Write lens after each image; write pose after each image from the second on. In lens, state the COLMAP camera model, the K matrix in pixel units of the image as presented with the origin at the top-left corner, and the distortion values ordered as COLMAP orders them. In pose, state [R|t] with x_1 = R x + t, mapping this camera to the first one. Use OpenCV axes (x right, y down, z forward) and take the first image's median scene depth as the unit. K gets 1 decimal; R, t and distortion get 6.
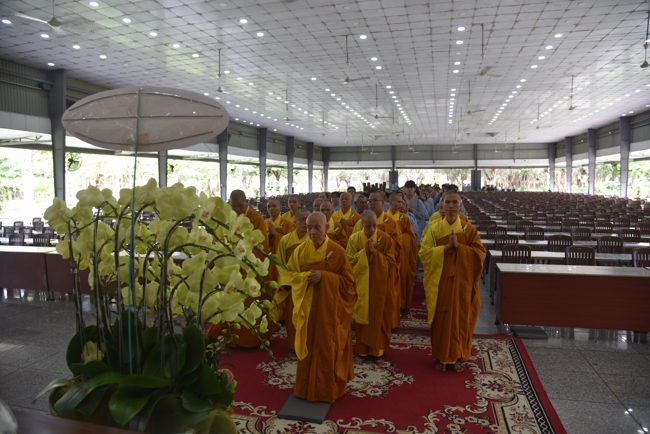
lens RADIAL K [[445.2, 0, 325.0], [0, 445.2, 217.0], [0, 0, 1]] dist [-0.102911, 0.090304]
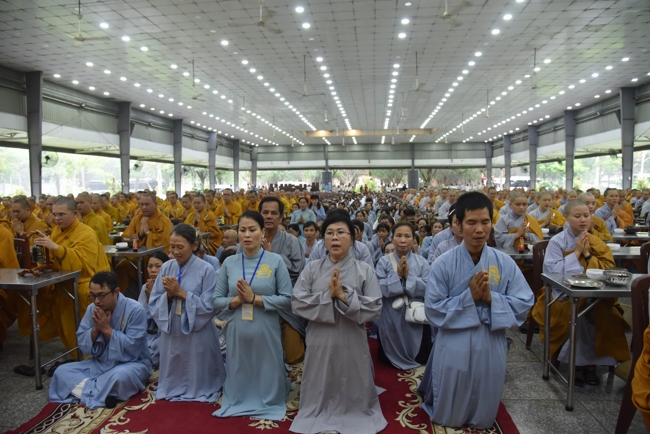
lens RADIAL K [[445.2, 0, 325.0], [0, 445.2, 217.0], [0, 0, 1]] dist [-0.102911, 0.090304]
pose [[0.989127, -0.011495, 0.146614, 0.019159], [0.013247, 0.999852, -0.010981, 0.003787], [-0.146466, 0.012804, 0.989133, 0.118263]]
